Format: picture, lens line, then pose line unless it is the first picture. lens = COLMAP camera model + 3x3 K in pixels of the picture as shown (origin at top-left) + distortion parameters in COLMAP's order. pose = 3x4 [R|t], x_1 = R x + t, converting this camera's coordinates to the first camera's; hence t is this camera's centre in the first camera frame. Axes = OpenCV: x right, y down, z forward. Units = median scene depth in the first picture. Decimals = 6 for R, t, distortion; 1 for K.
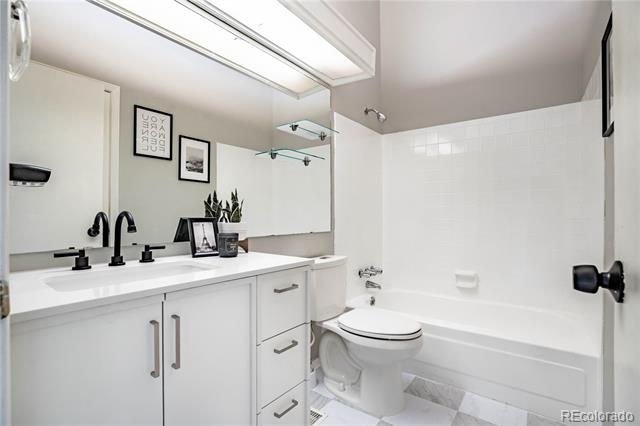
lens RADIAL K [[301.2, 0, 322.1], [0, 301.2, 204.2], [0, 0, 1]] dist [-0.051436, 0.020942]
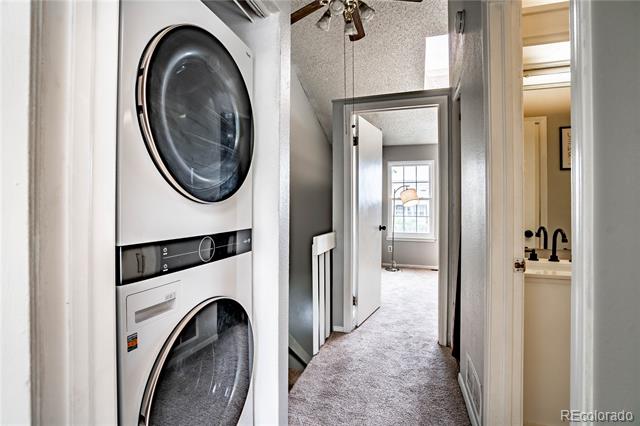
lens RADIAL K [[302.0, 0, 317.6], [0, 302.0, 212.6], [0, 0, 1]] dist [-0.064985, 0.021552]
pose [[0.310894, 0.009362, -0.950398, 0.401139], [0.026775, 0.999468, 0.018604, -0.117893], [0.950067, -0.031231, 0.310479, -0.689477]]
